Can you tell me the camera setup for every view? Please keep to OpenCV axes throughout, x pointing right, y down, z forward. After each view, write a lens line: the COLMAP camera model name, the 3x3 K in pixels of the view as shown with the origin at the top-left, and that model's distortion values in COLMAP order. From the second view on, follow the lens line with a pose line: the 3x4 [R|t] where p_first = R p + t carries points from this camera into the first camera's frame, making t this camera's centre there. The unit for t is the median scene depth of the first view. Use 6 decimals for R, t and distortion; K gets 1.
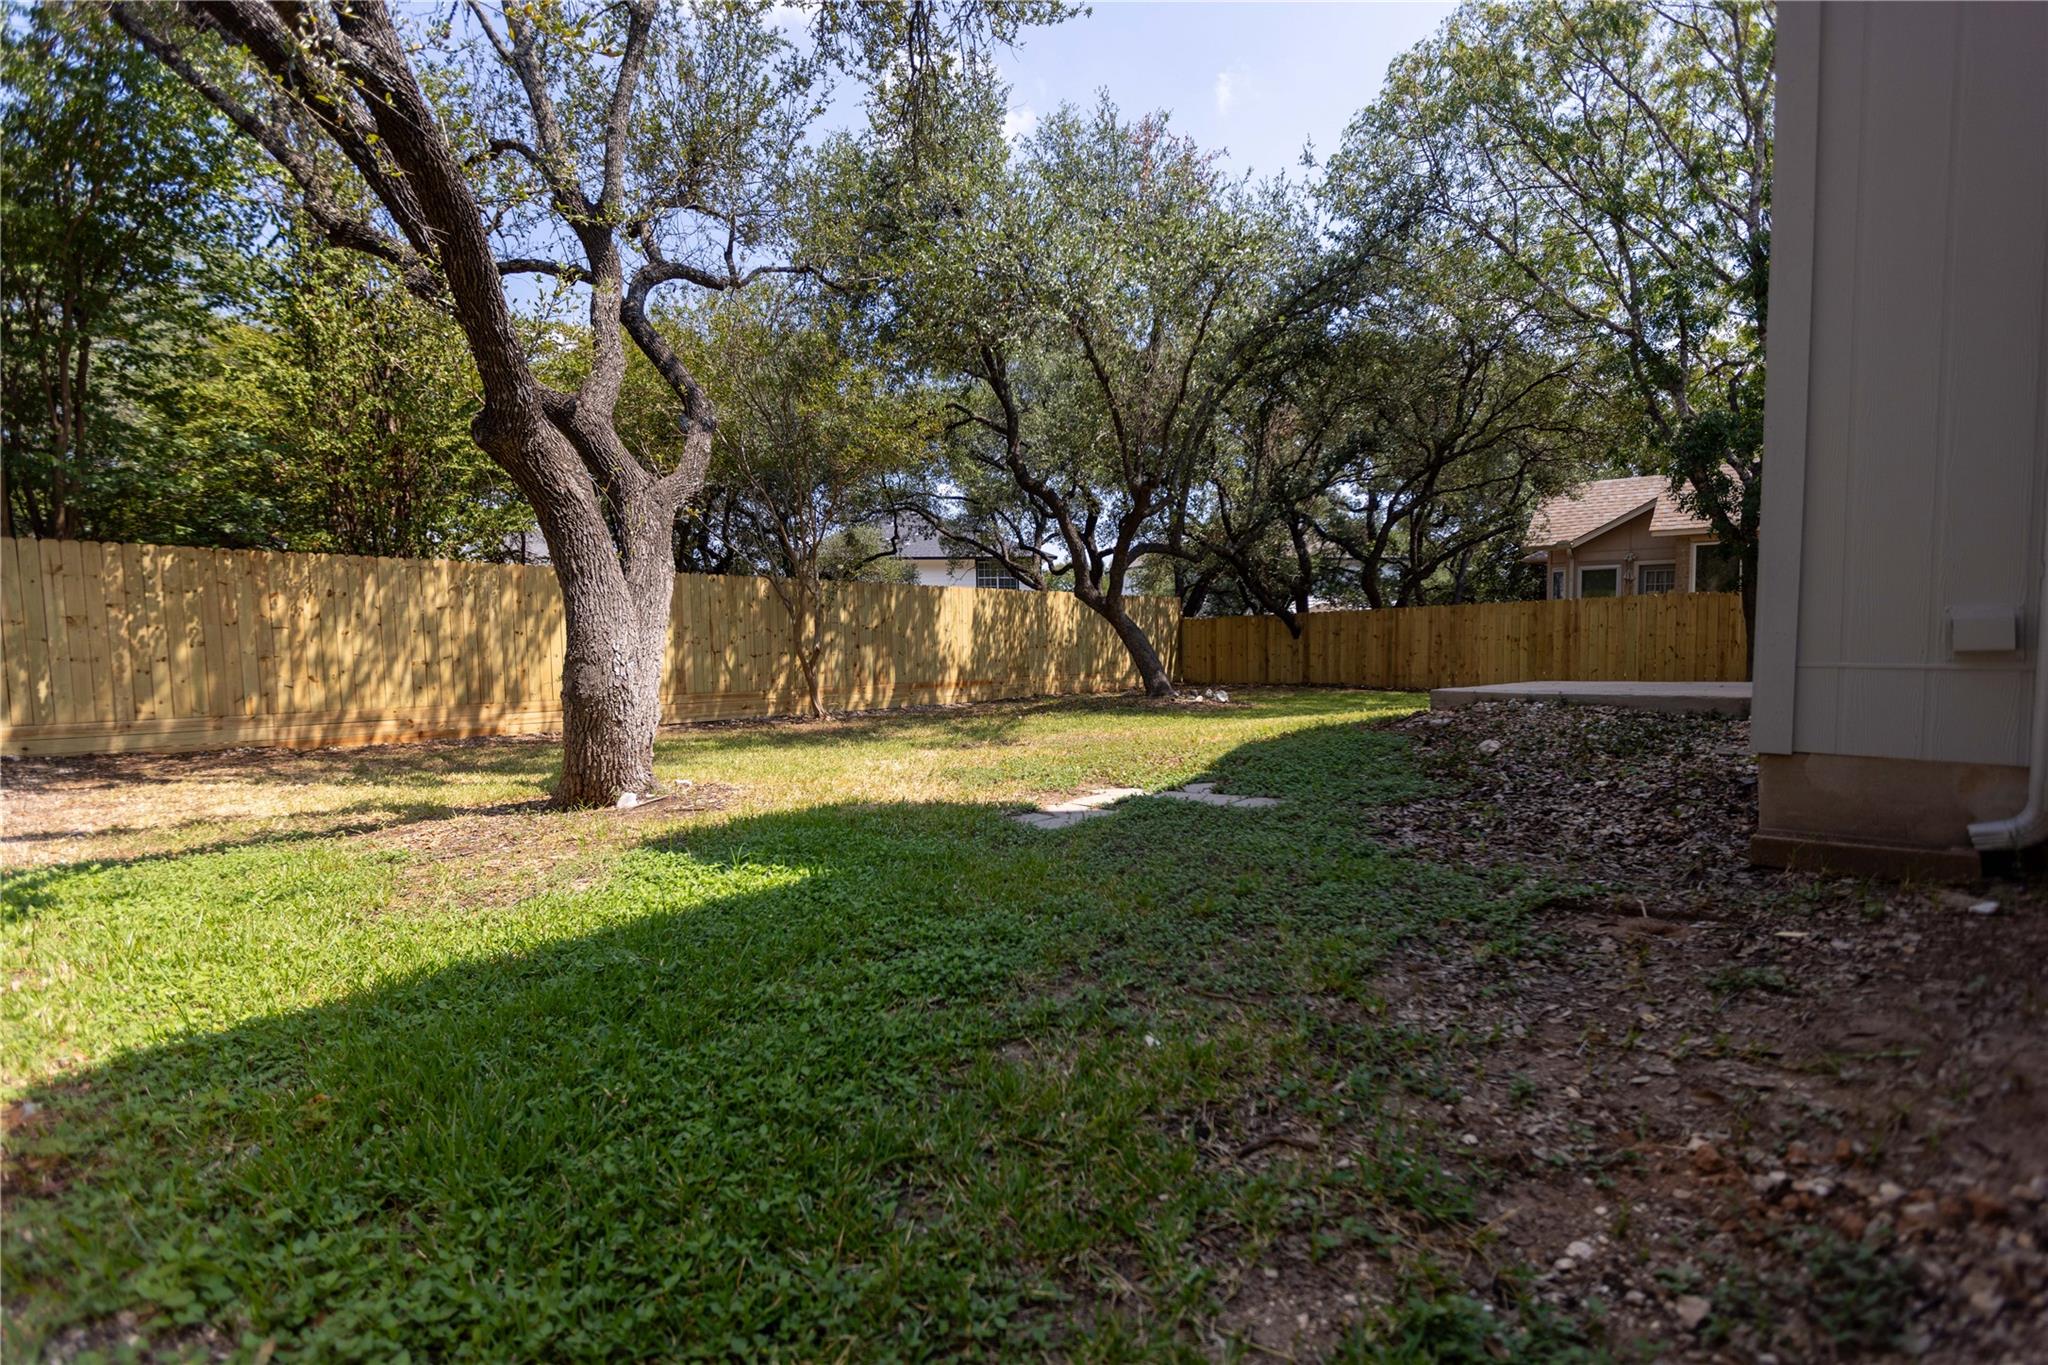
lens RADIAL K [[920.4, 0, 1025.9], [0, 920.4, 678.5], [0, 0, 1]] dist [0.001845, -0.001020]
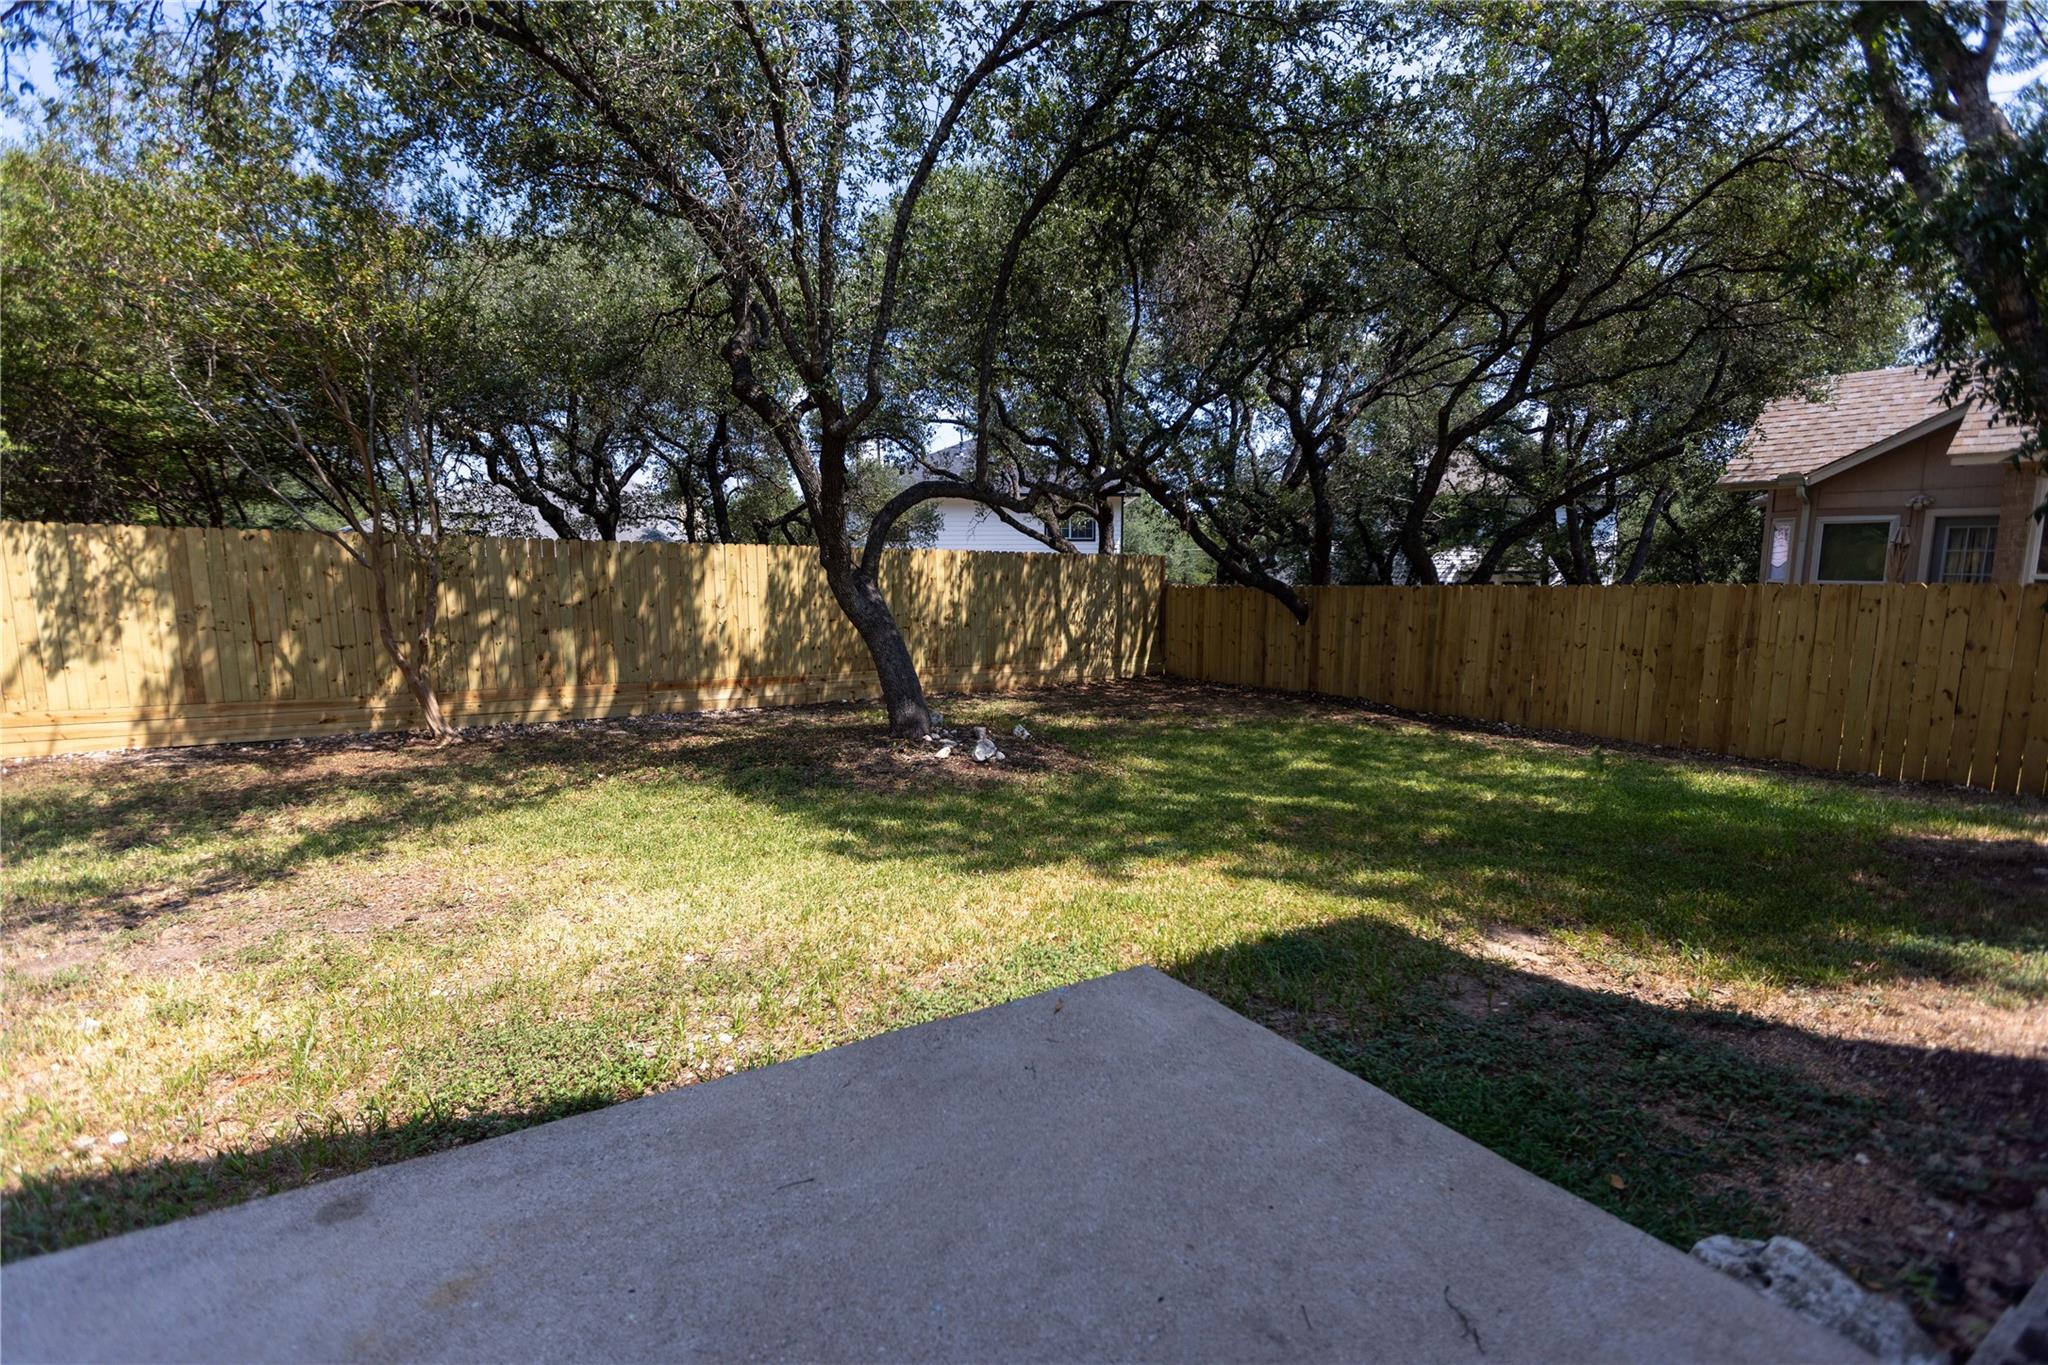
lens RADIAL K [[920.4, 0, 1021.8], [0, 920.4, 683.3], [0, 0, 1]] dist [0.001845, -0.001020]
pose [[0.972807, 0.050182, -0.226117, 0.311567], [-0.032736, 0.996237, 0.080256, -0.059570], [0.229293, -0.070672, 0.970788, 0.383511]]
